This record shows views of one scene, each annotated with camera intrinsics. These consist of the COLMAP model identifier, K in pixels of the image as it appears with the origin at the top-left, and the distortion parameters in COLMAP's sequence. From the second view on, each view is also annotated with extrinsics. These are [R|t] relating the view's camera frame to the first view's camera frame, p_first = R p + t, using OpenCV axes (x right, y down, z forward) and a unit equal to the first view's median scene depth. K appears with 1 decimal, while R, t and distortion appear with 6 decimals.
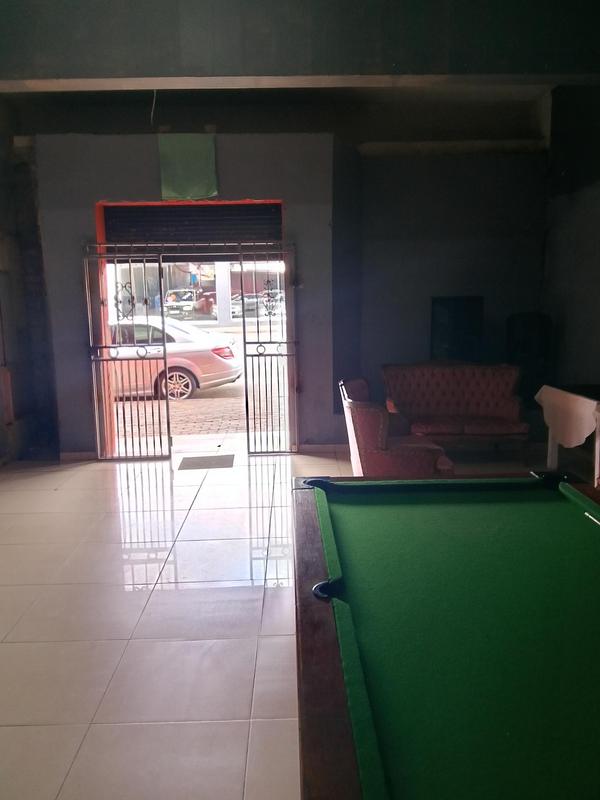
lens RADIAL K [[635.5, 0, 300.0], [0, 635.5, 400.0], [0, 0, 1]] dist [0.036835, -0.006058]
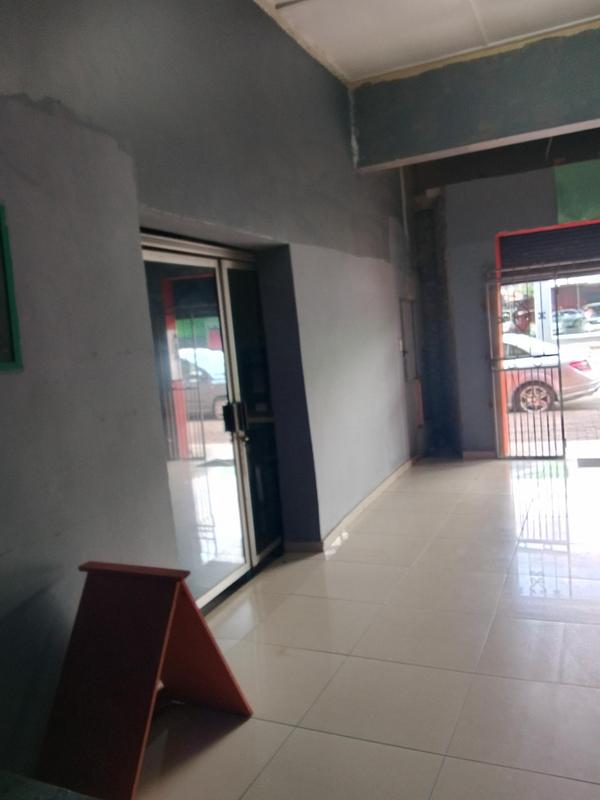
lens RADIAL K [[646.5, 0, 299.4], [0, 646.5, 412.6], [0, 0, 1]] dist [0.000906, -0.006335]
pose [[0.899232, -0.007319, -0.437411, -0.127071], [-0.001609, 0.999798, -0.020036, 0.035797], [0.437469, 0.018721, 0.899038, -0.192827]]
